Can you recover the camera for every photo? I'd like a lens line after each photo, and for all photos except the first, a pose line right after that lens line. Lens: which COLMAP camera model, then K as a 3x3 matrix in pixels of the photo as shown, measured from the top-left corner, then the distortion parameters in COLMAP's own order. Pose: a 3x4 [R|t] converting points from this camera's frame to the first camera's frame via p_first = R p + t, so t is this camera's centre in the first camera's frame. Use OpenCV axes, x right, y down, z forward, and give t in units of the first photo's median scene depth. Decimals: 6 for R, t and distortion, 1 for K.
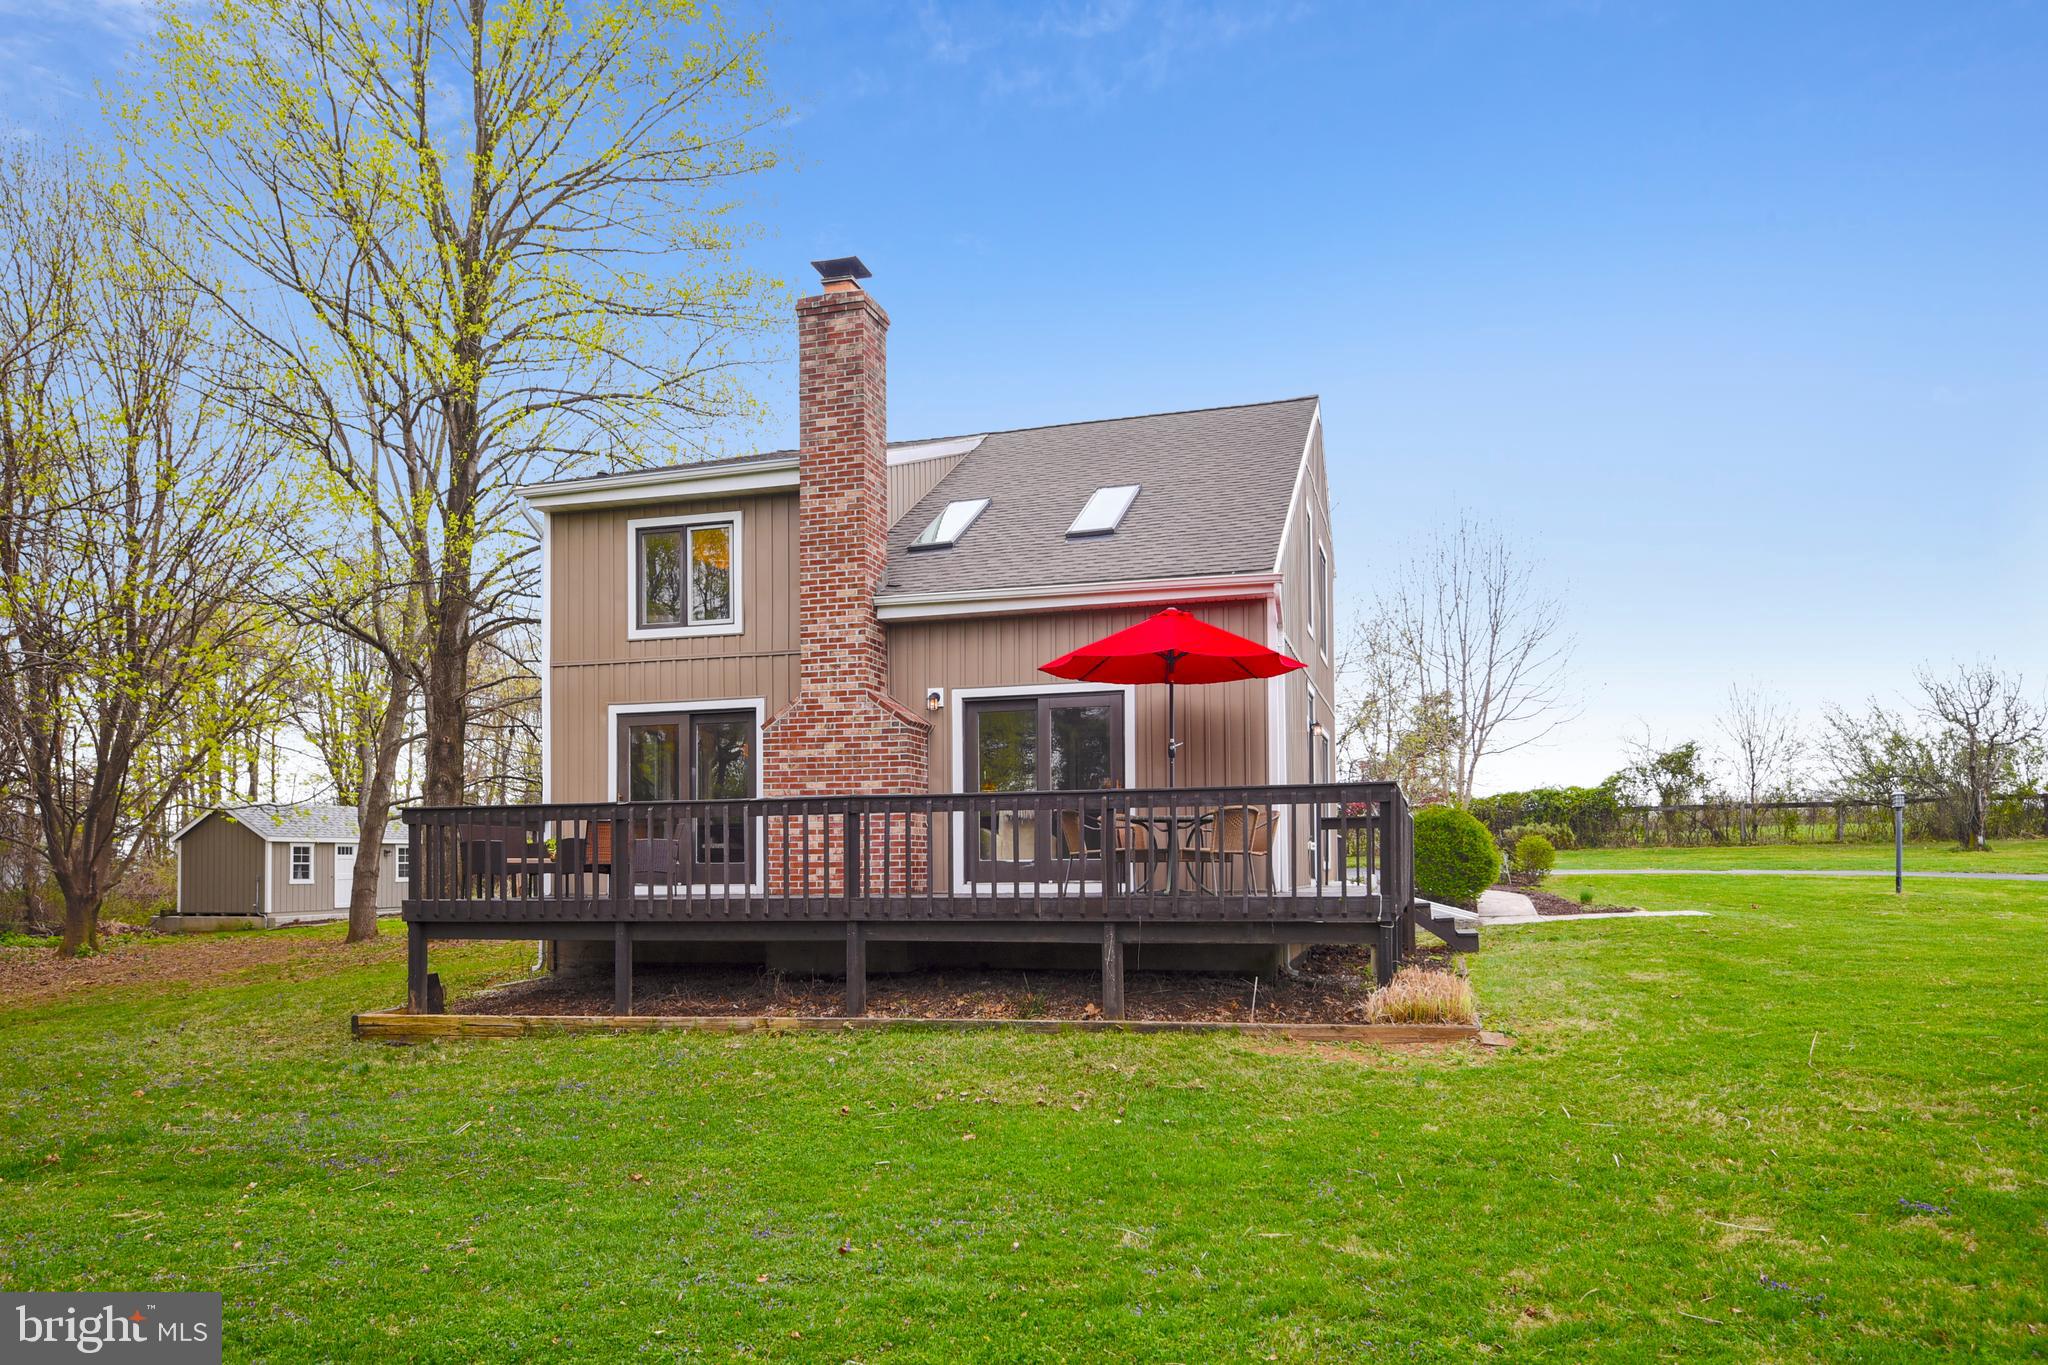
lens RADIAL K [[1381.0, 0, 1023.3], [0, 1381.0, 826.3], [0, 0, 1]] dist [0.044067, -0.000166]
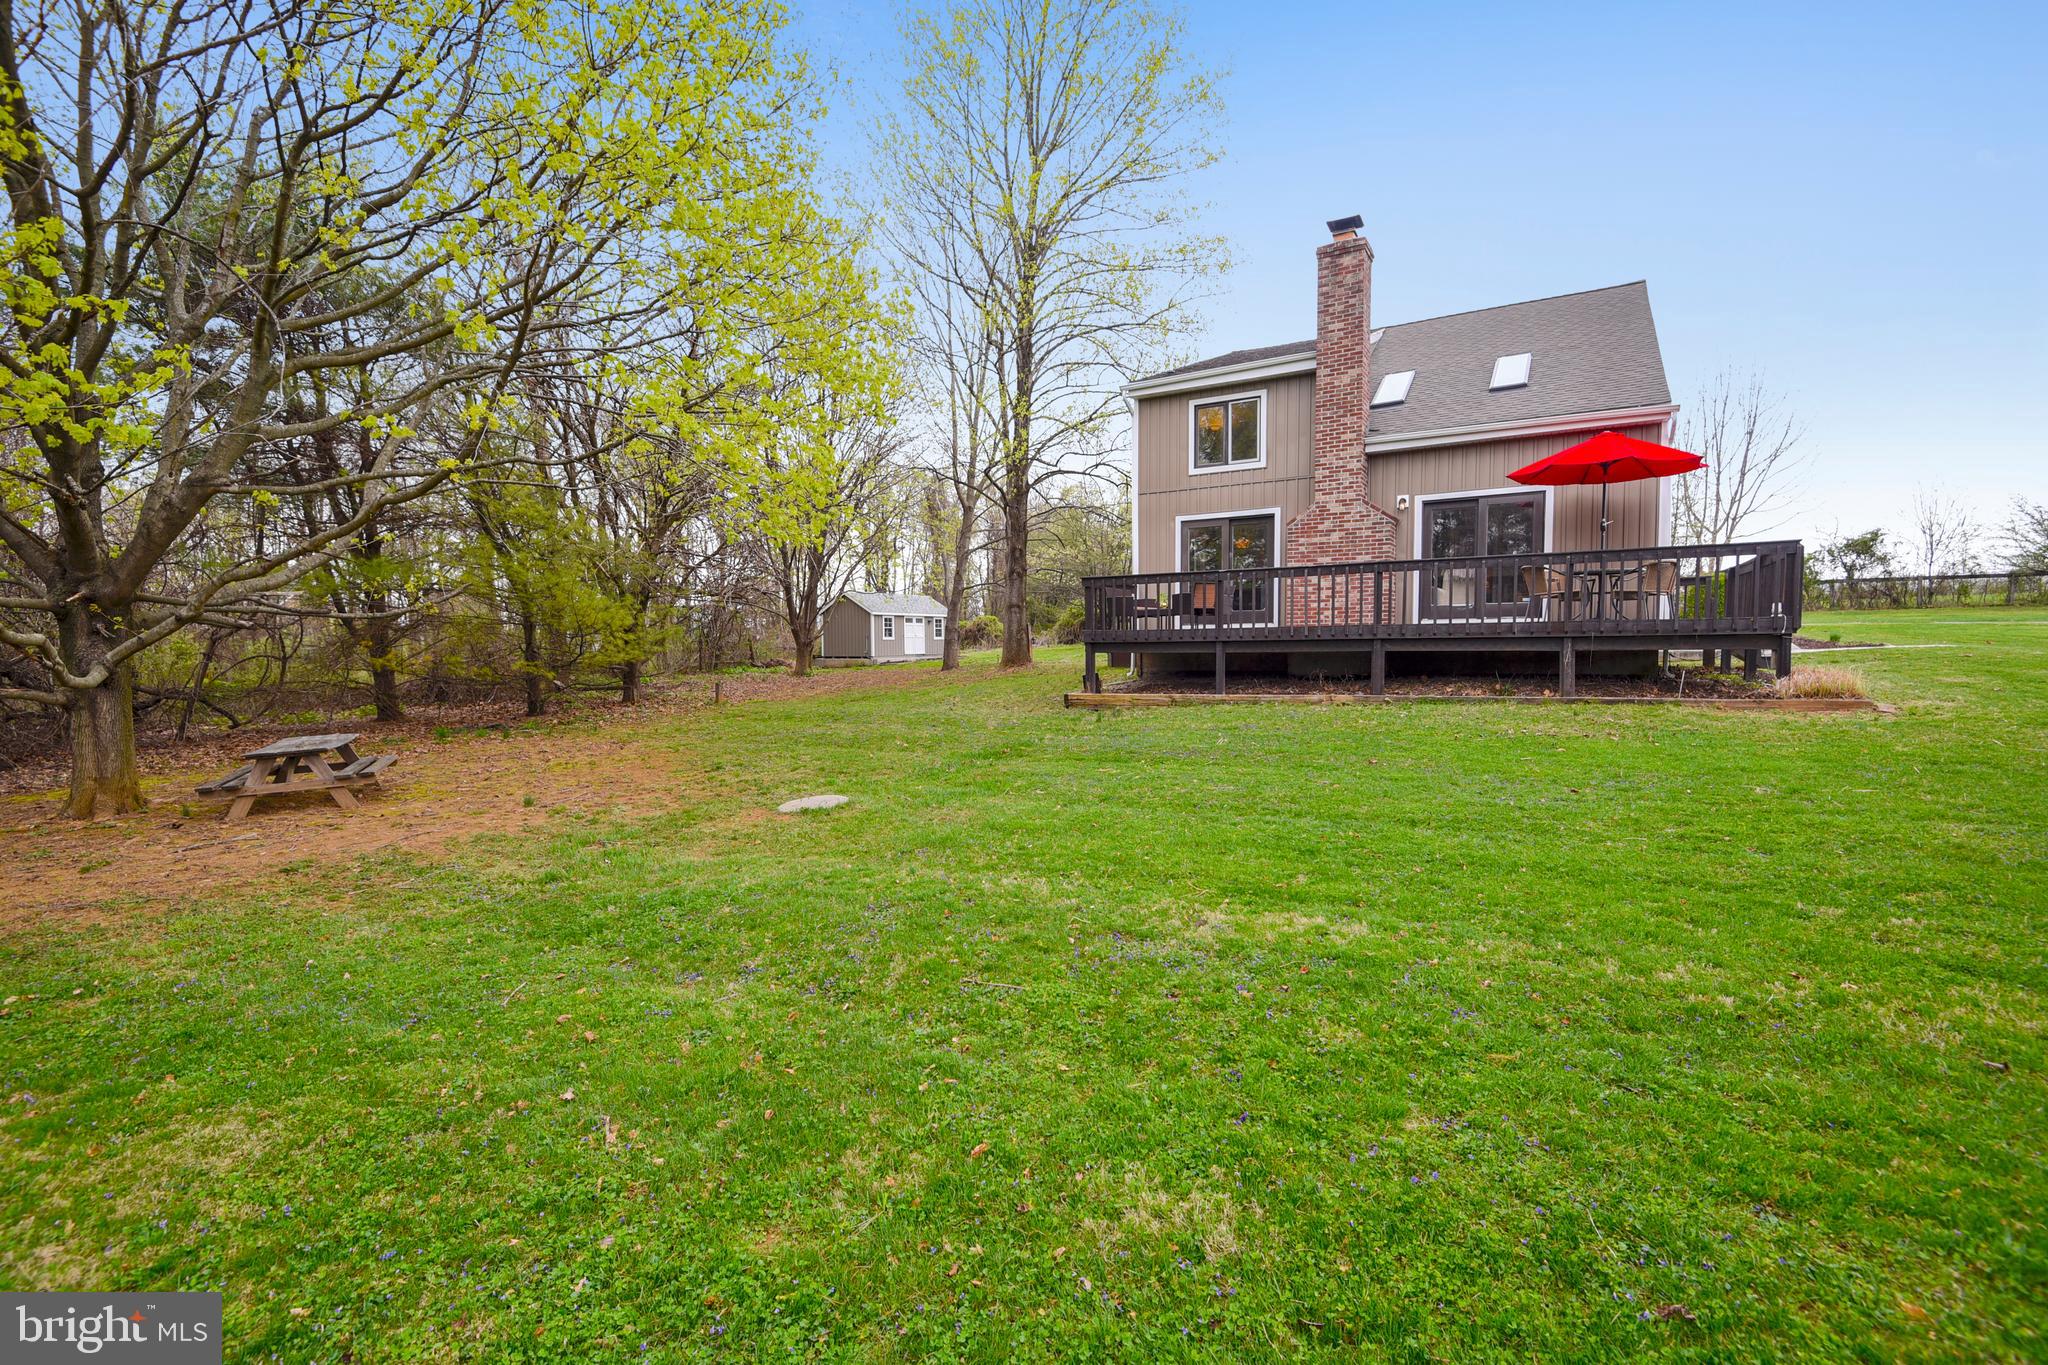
lens RADIAL K [[919.8, 0, 1011.9], [0, 919.8, 701.1], [0, 0, 1]] dist [0.017050, -0.000344]
pose [[0.971020, 0.014524, -0.238557, -0.241881], [0.007571, 0.995781, 0.091445, 0.033238], [0.238879, -0.090601, 0.966814, -0.139792]]
